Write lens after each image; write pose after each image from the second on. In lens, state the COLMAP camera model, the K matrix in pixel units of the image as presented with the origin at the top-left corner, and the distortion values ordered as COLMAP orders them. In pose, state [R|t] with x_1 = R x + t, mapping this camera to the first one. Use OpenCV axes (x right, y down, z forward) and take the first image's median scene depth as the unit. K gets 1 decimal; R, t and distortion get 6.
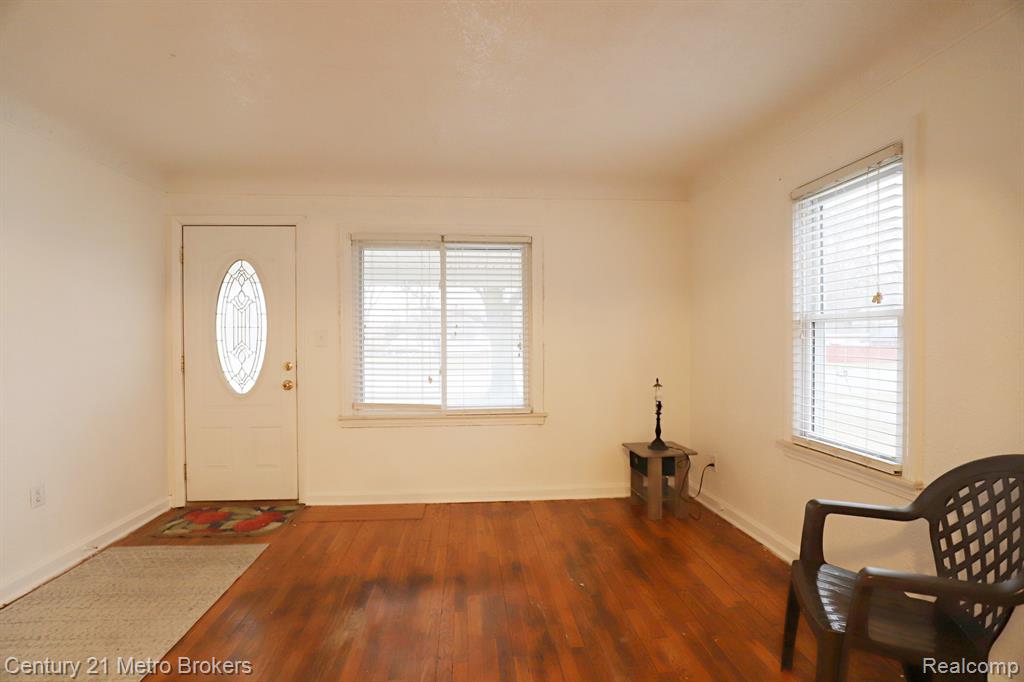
lens RADIAL K [[475.2, 0, 511.5], [0, 475.2, 342.5], [0, 0, 1]] dist [-0.036593, 0.006357]
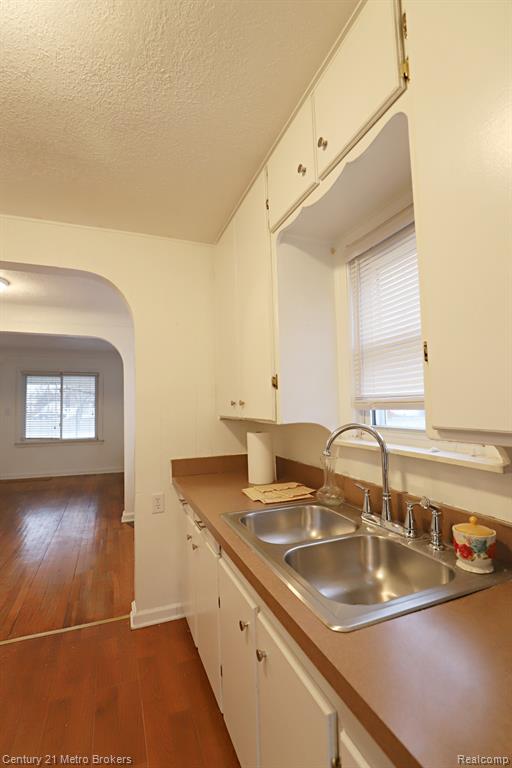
lens RADIAL K [[356.4, 0, 258.2], [0, 356.4, 385.0], [0, 0, 1]] dist [-0.036593, 0.006357]
pose [[0.958408, 0.006096, 0.285336, 0.349149], [0.010850, 0.998271, -0.057769, -0.032427], [-0.285195, 0.058462, 0.956685, -1.191209]]
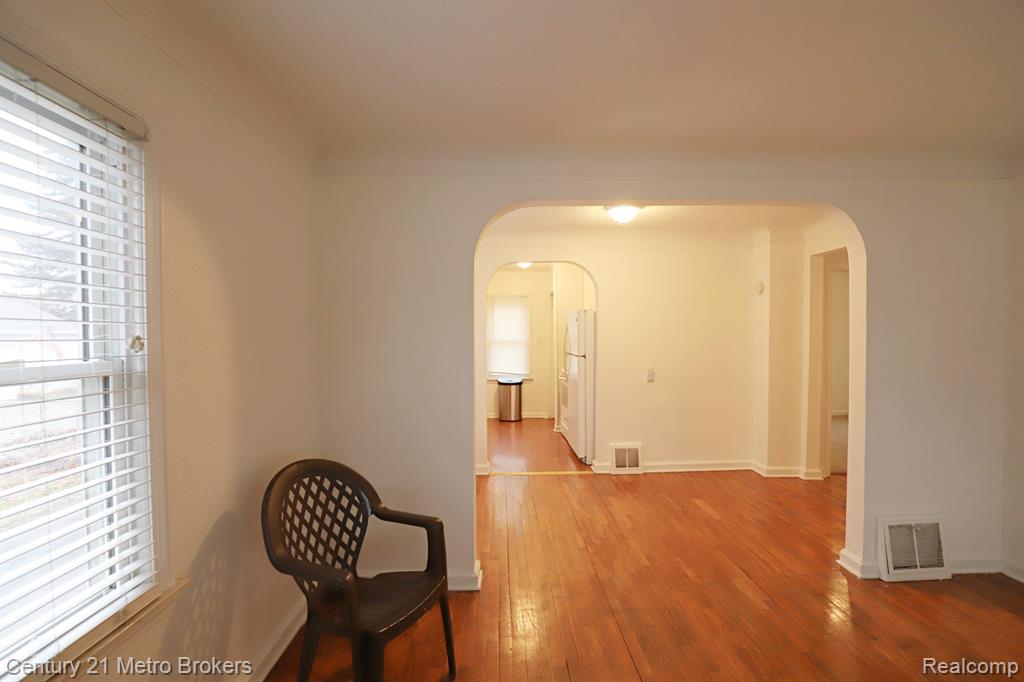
lens RADIAL K [[475.2, 0, 512.7], [0, 475.2, 334.8], [0, 0, 1]] dist [-0.036593, 0.006357]
pose [[-0.997951, 0.016687, 0.061768, 0.130482], [0.017159, 0.999827, 0.007115, -0.063140], [-0.061639, 0.008160, -0.998065, 0.941166]]
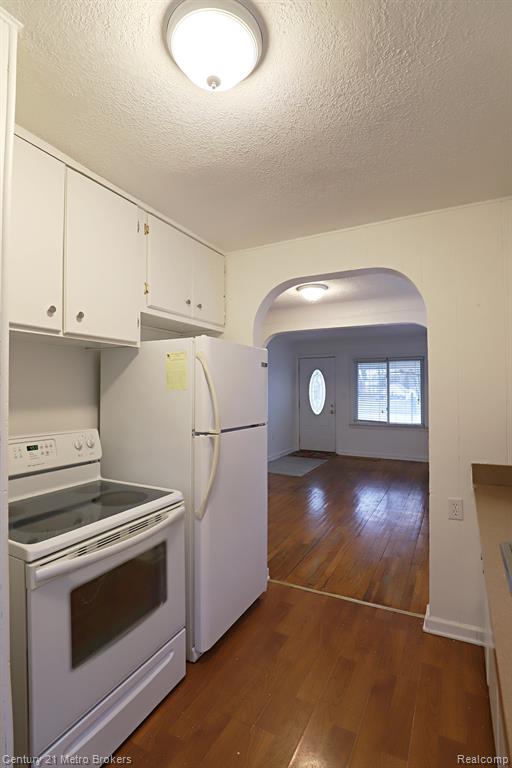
lens RADIAL K [[380.2, 0, 256.7], [0, 380.2, 384.0], [0, 0, 1]] dist [-0.028463, -0.001518]
pose [[0.834527, -0.004190, -0.550951, 0.425346], [-0.002815, 0.999926, -0.011869, -0.052622], [0.550959, 0.011456, 0.834453, -1.205284]]
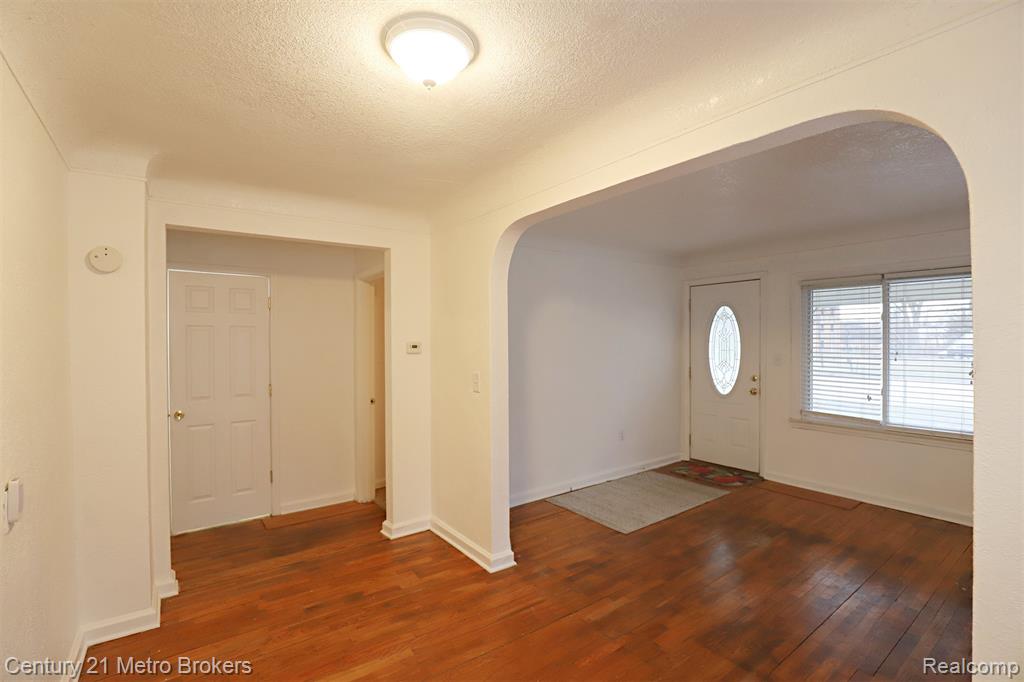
lens RADIAL K [[475.2, 0, 511.1], [0, 475.2, 345.3], [0, 0, 1]] dist [-0.036593, 0.006357]
pose [[0.518610, 0.012062, -0.854926, 0.363379], [-0.002546, 0.999918, 0.012564, -0.066282], [0.855007, -0.004339, 0.518598, -0.366821]]
